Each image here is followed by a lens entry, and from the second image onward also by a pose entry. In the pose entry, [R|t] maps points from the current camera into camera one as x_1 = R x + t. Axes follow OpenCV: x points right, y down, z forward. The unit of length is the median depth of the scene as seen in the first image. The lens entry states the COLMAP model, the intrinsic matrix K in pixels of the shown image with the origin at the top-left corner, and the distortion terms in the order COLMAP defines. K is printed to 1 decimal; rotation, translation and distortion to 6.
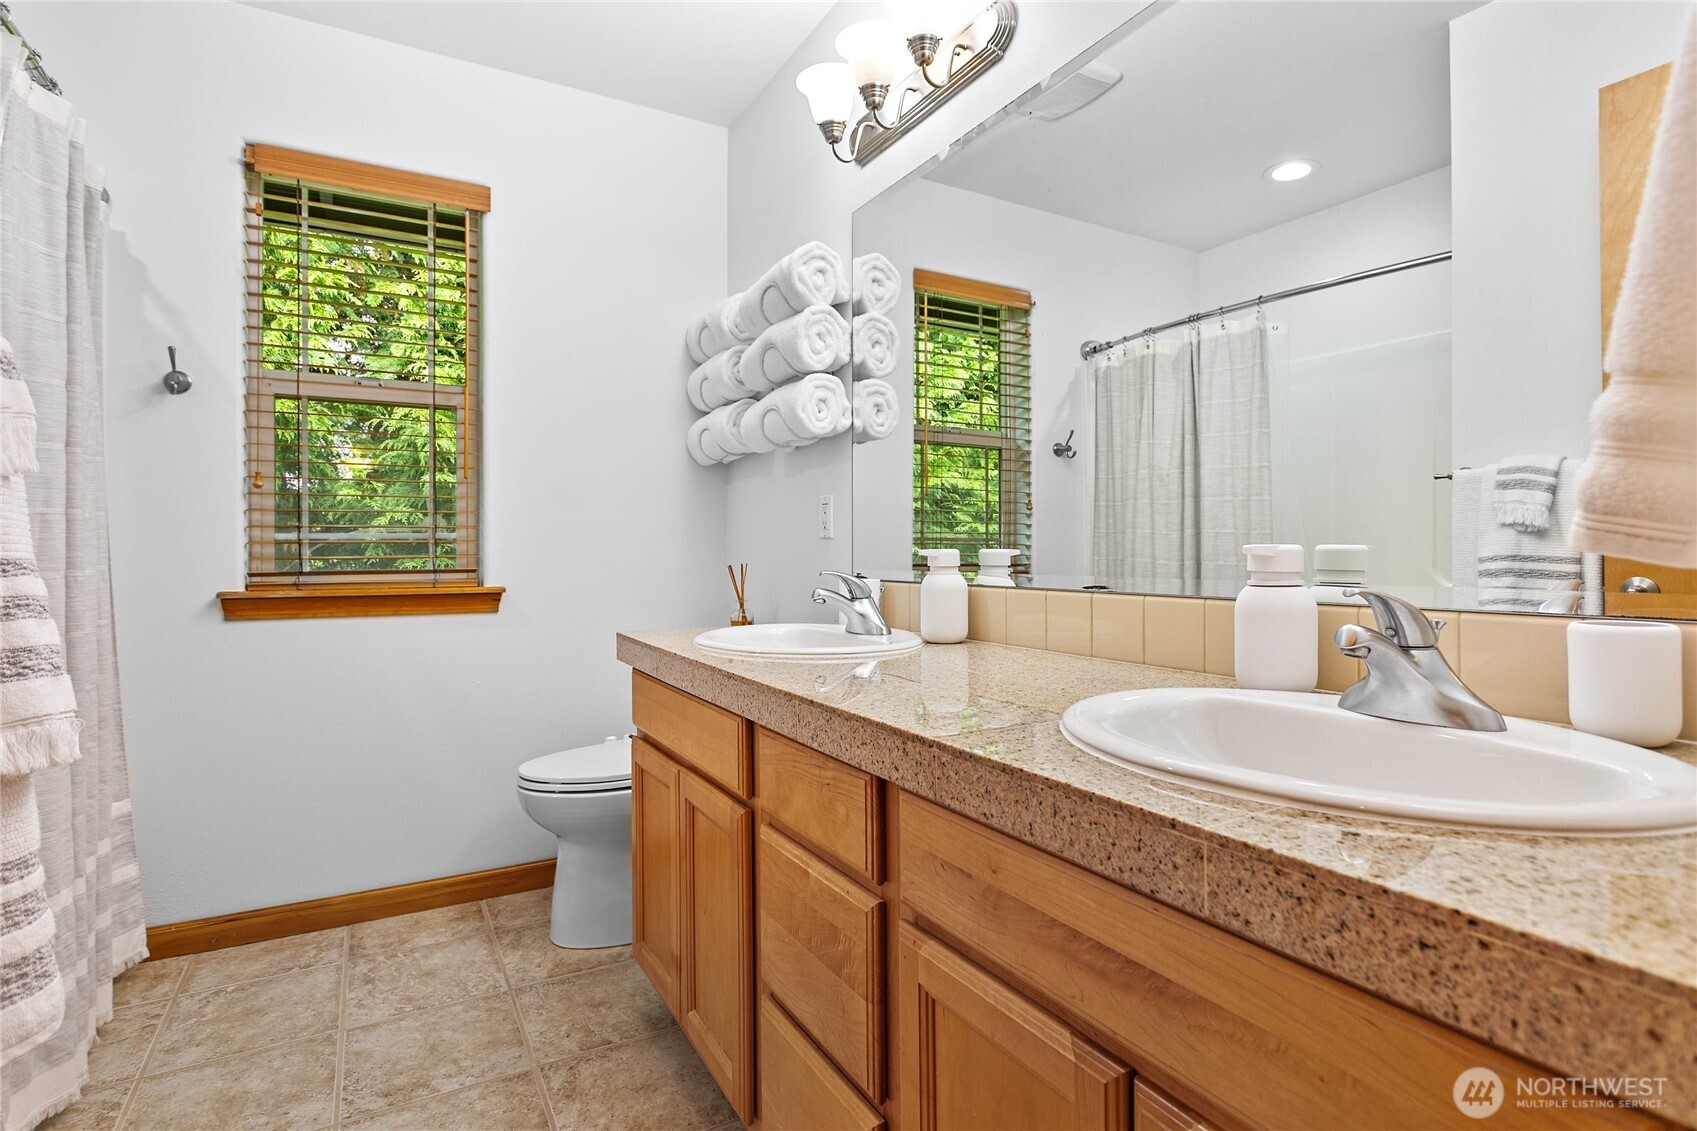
lens RADIAL K [[858.1, 0, 844.1], [0, 858.1, 560.5], [0, 0, 1]] dist [-0.004760, -0.000178]
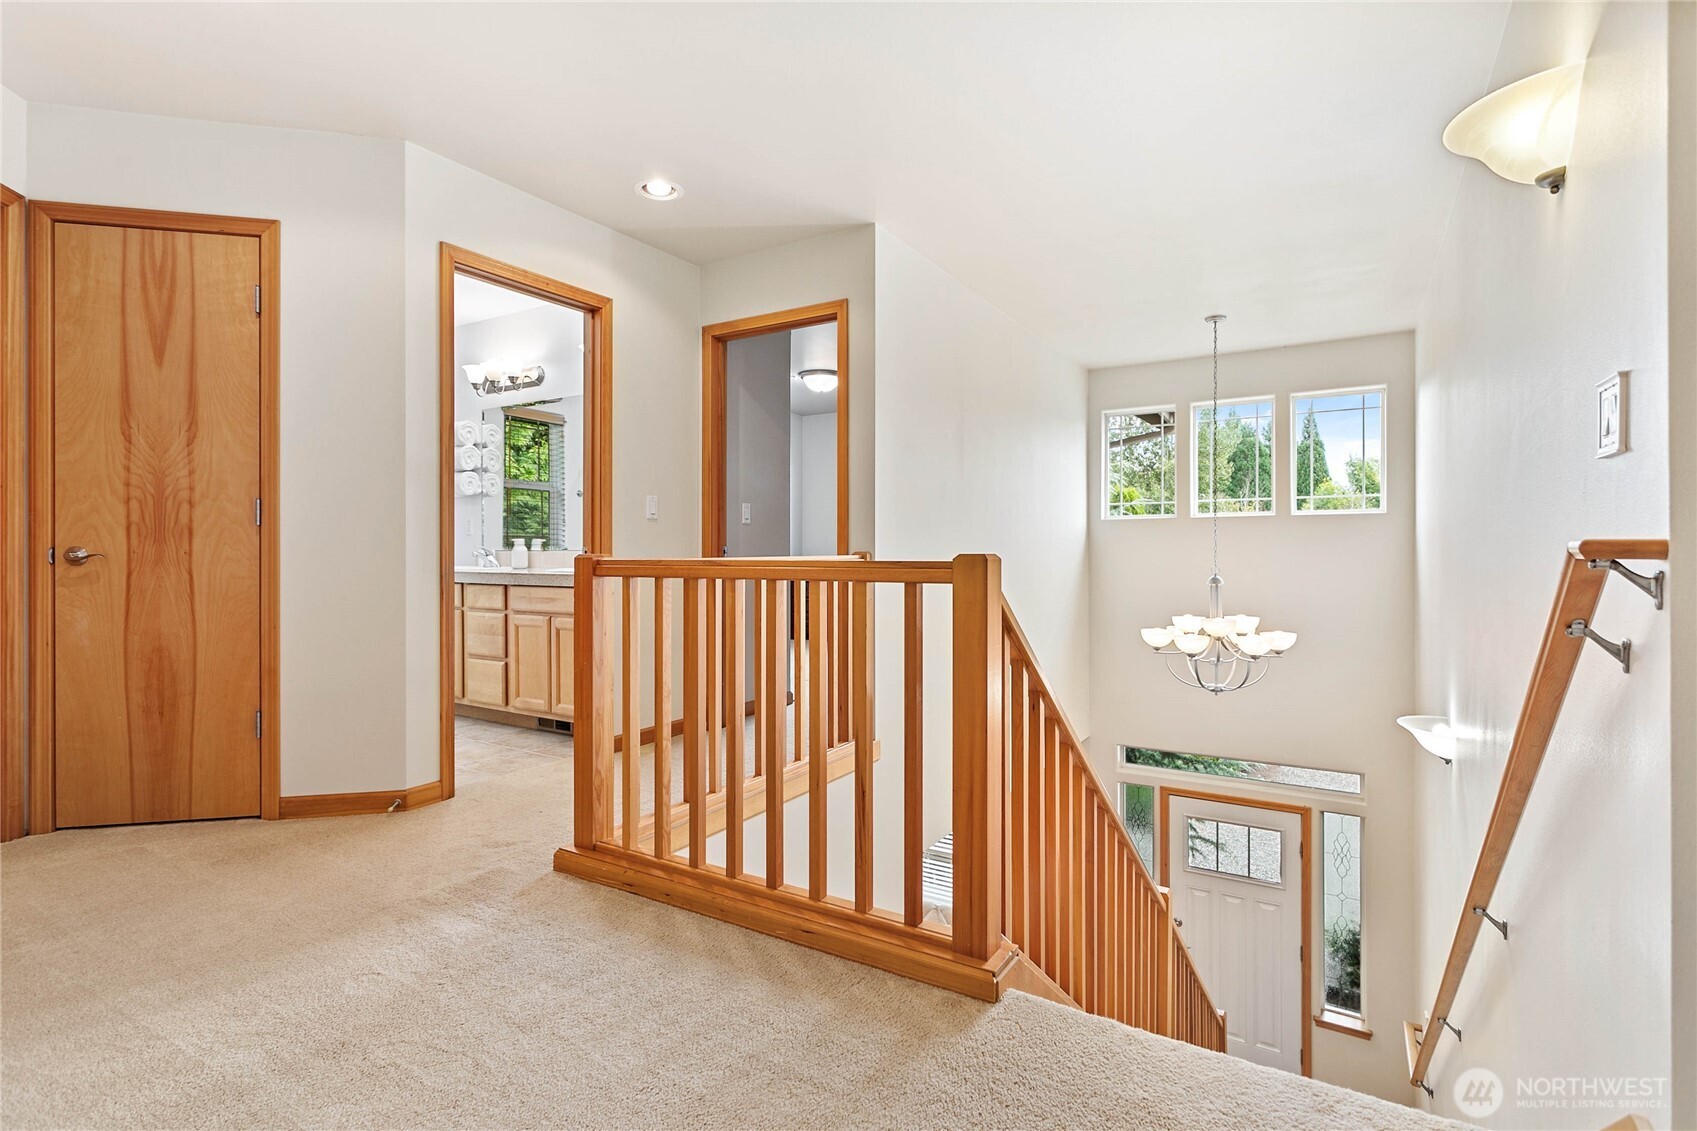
lens RADIAL K [[817.9, 0, 838.8], [0, 817.9, 555.6], [0, 0, 1]] dist [0.000367, 0.002995]
pose [[0.882245, 0.002487, 0.470784, -0.205213], [-0.002656, 0.999996, -0.000305, 0.034615], [-0.470783, -0.000981, 0.882249, -1.712530]]
